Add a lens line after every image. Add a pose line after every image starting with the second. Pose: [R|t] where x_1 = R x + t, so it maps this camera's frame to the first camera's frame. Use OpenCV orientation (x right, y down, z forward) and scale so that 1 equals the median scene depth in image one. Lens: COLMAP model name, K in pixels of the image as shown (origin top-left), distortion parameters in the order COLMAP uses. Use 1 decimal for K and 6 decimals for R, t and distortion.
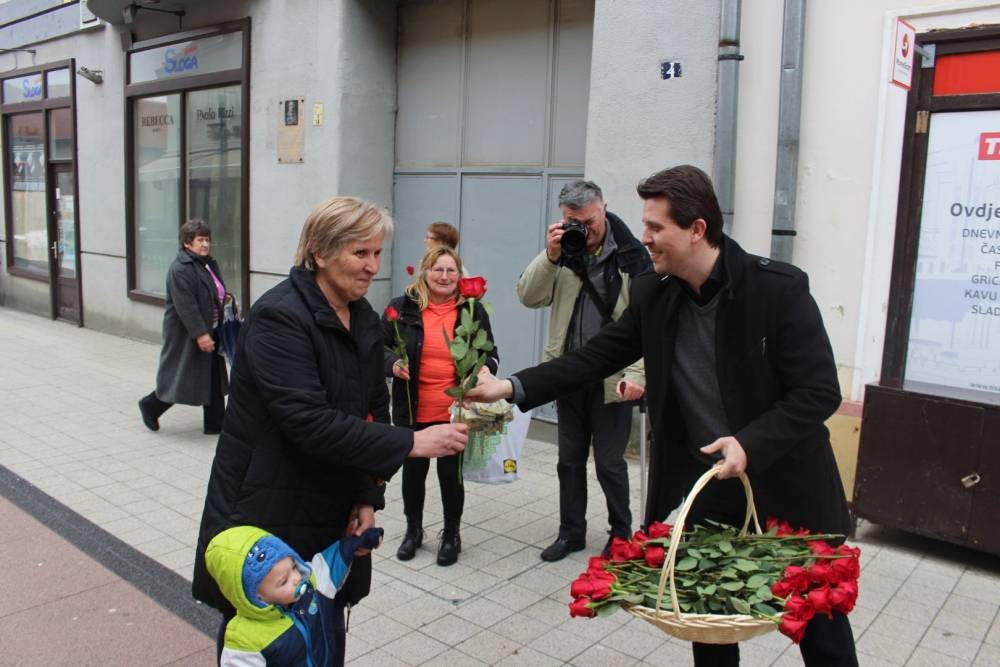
lens RADIAL K [[847.3, 0, 509.8], [0, 847.3, 335.2], [0, 0, 1]] dist [-0.157158, 0.155375]
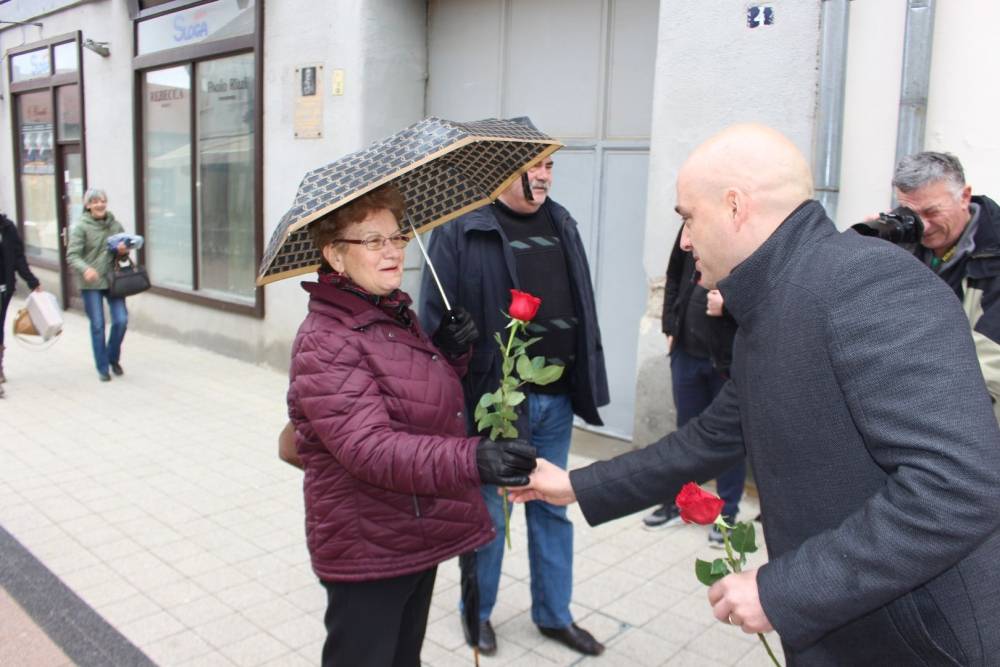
lens RADIAL K [[847.3, 0, 509.8], [0, 847.3, 335.2], [0, 0, 1]] dist [-0.157158, 0.155375]
pose [[0.999319, 0.003087, -0.036782, -0.020362], [-0.002498, 0.999868, 0.016049, -0.015681], [0.036827, -0.015946, 0.999194, 0.162810]]
